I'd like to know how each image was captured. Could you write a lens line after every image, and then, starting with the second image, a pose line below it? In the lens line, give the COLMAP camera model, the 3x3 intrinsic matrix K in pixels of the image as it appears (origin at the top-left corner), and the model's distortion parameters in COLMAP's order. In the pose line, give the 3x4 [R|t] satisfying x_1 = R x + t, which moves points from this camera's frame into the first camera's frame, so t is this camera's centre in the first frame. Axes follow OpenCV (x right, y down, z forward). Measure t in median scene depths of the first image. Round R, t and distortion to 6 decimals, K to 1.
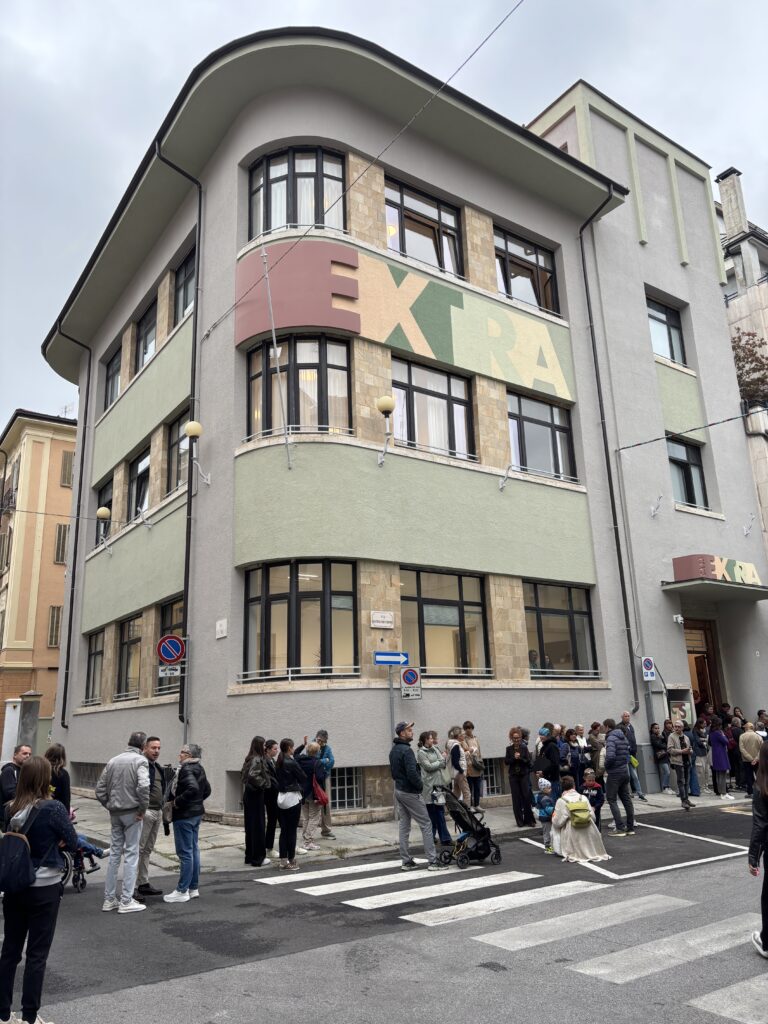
lens RADIAL K [[751.3, 0, 384.0], [0, 751.3, 512.0], [0, 0, 1]] dist [0.051745, 0.000385]
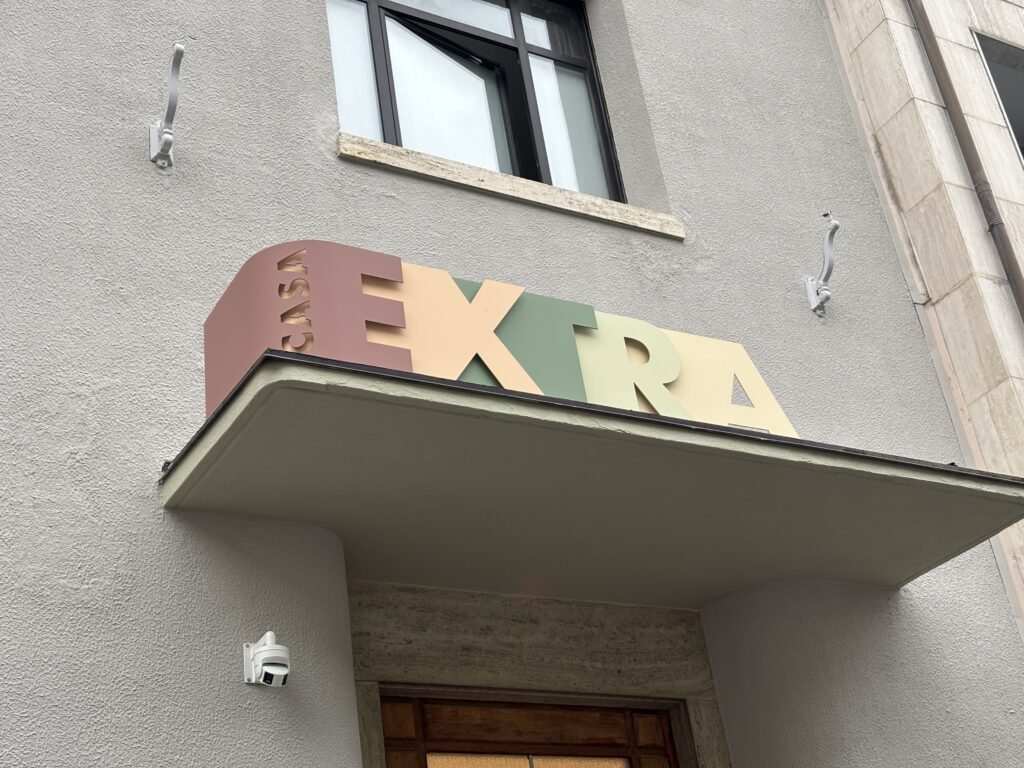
lens RADIAL K [[1549.3, 0, 557.1], [0, 1549.3, 385.5], [0, 0, 1]] dist [0.223684, -0.060088]
pose [[0.989726, -0.142614, -0.010203, 0.468056], [0.135404, 0.957817, -0.253481, 0.182015], [0.045922, 0.249495, 0.967287, 0.655313]]
